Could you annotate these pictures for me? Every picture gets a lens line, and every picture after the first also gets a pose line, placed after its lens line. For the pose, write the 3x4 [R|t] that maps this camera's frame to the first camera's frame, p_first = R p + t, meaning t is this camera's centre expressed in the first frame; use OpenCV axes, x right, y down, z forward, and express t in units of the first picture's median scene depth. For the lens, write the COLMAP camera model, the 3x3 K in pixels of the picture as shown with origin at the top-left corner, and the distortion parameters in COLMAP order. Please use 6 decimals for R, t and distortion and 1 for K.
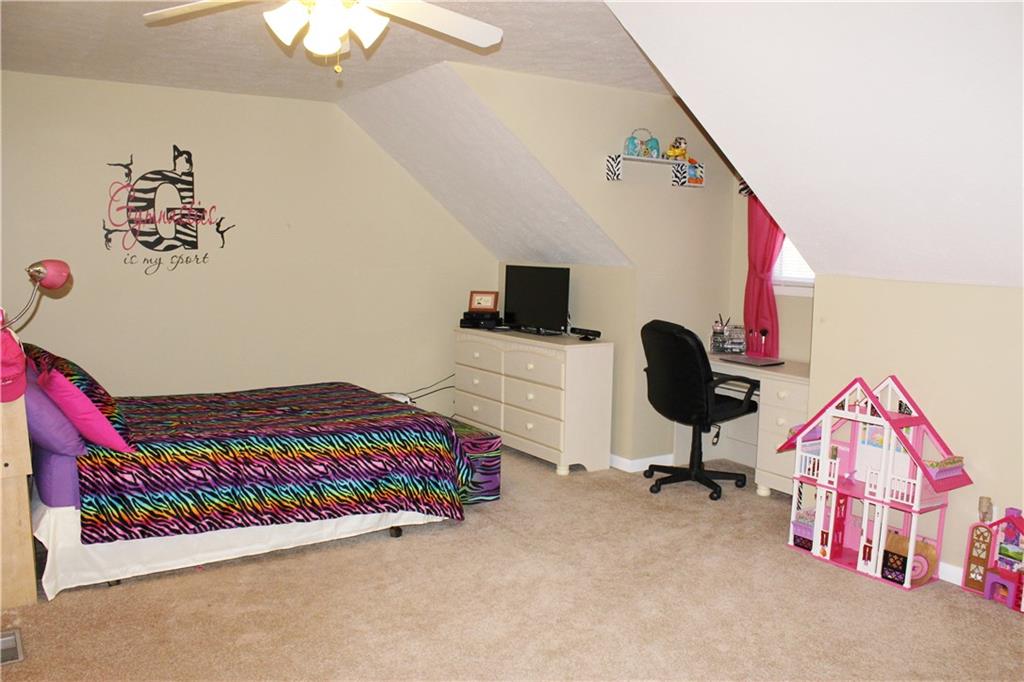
lens RADIAL K [[862.9, 0, 514.4], [0, 862.9, 340.8], [0, 0, 1]] dist [-0.136945, 0.119604]
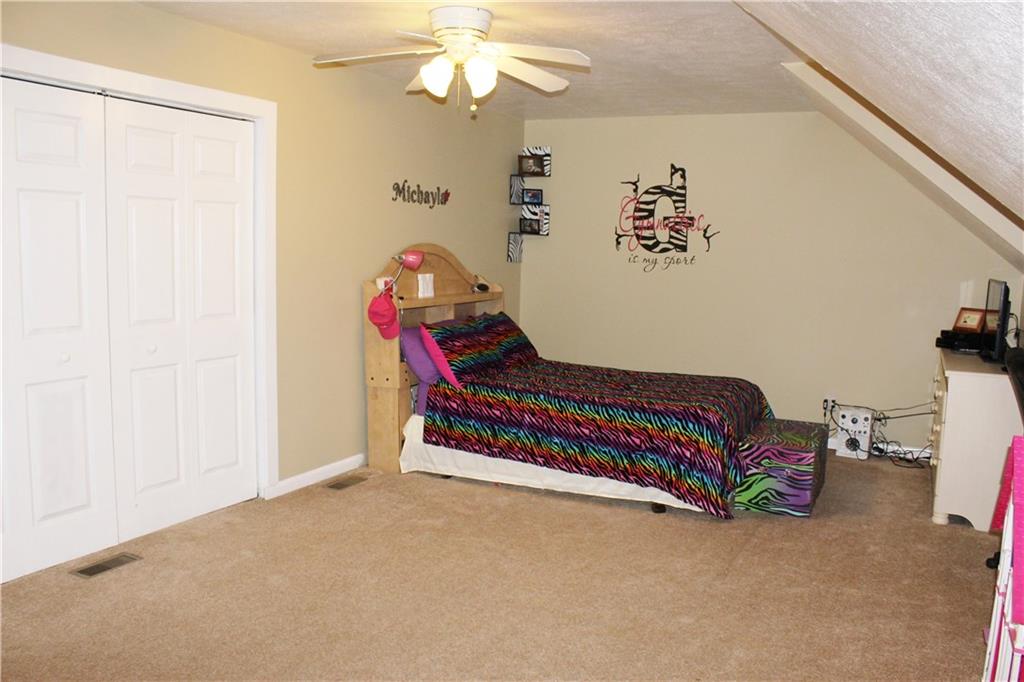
lens RADIAL K [[862.9, 0, 514.7], [0, 862.9, 345.1], [0, 0, 1]] dist [-0.136945, 0.119604]
pose [[0.517559, 0.097289, -0.850099, 0.538620], [-0.109922, 0.992842, 0.046703, -0.011456], [0.848558, 0.069273, 0.524548, 0.205335]]
